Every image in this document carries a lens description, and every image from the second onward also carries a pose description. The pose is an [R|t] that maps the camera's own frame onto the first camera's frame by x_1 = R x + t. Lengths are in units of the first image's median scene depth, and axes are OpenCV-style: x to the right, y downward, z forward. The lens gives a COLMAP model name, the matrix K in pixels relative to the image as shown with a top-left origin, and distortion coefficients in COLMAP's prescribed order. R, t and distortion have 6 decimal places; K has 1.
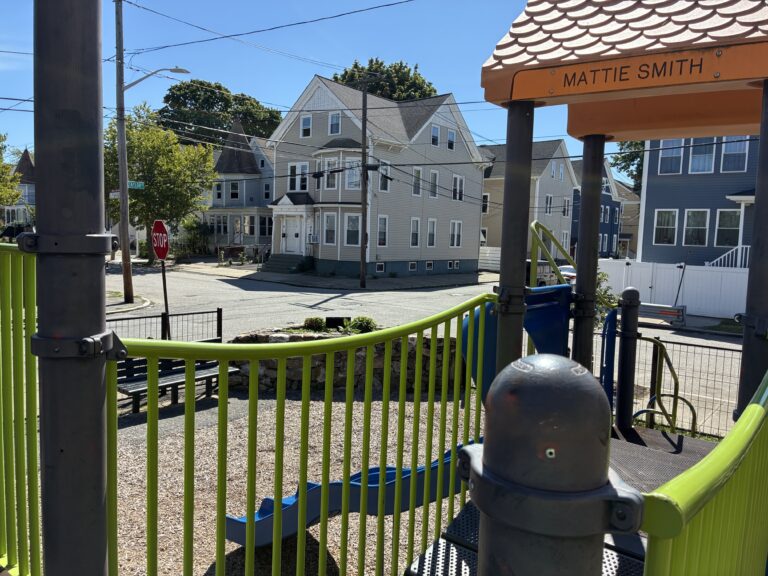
lens RADIAL K [[573.0, 0, 384.0], [0, 573.0, 288.0], [0, 0, 1]] dist [0.027065, -0.055964]
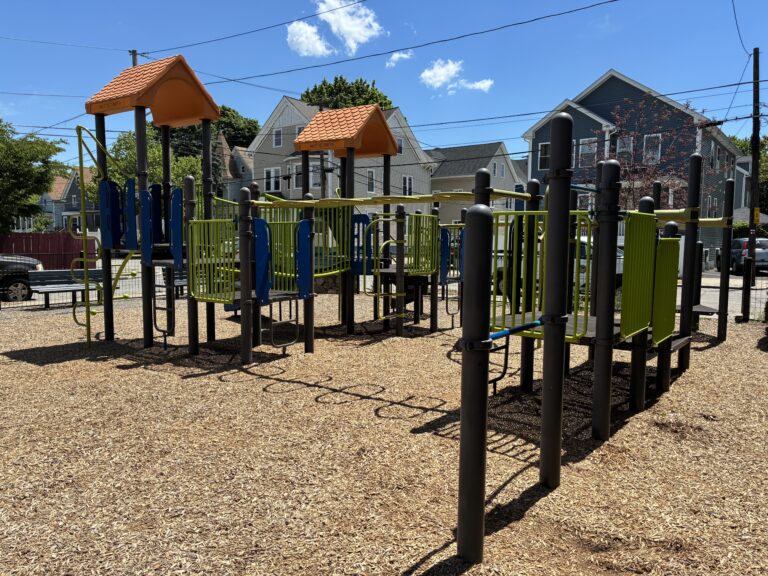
lens RADIAL K [[573.0, 0, 384.0], [0, 573.0, 288.0], [0, 0, 1]] dist [0.027065, -0.055964]
pose [[0.999339, -0.029420, 0.021370, 0.050376], [0.029501, 0.999559, -0.003490, 0.044077], [-0.021258, 0.004118, 0.999766, -0.204087]]
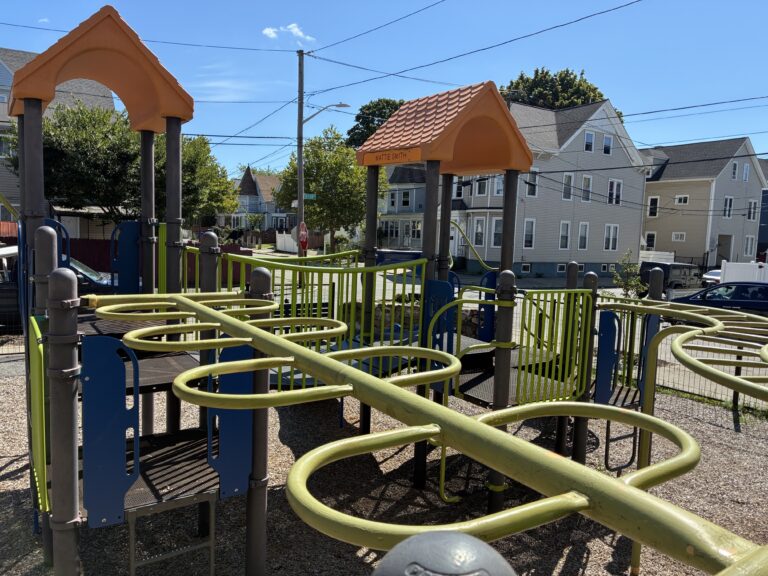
lens RADIAL K [[573.0, 0, 384.0], [0, 573.0, 288.0], [0, 0, 1]] dist [0.027065, -0.055964]
pose [[0.946963, 0.032072, -0.319737, 0.077112], [-0.035068, 0.999378, -0.003616, 0.012644], [0.319422, 0.014637, 0.947499, -0.085143]]
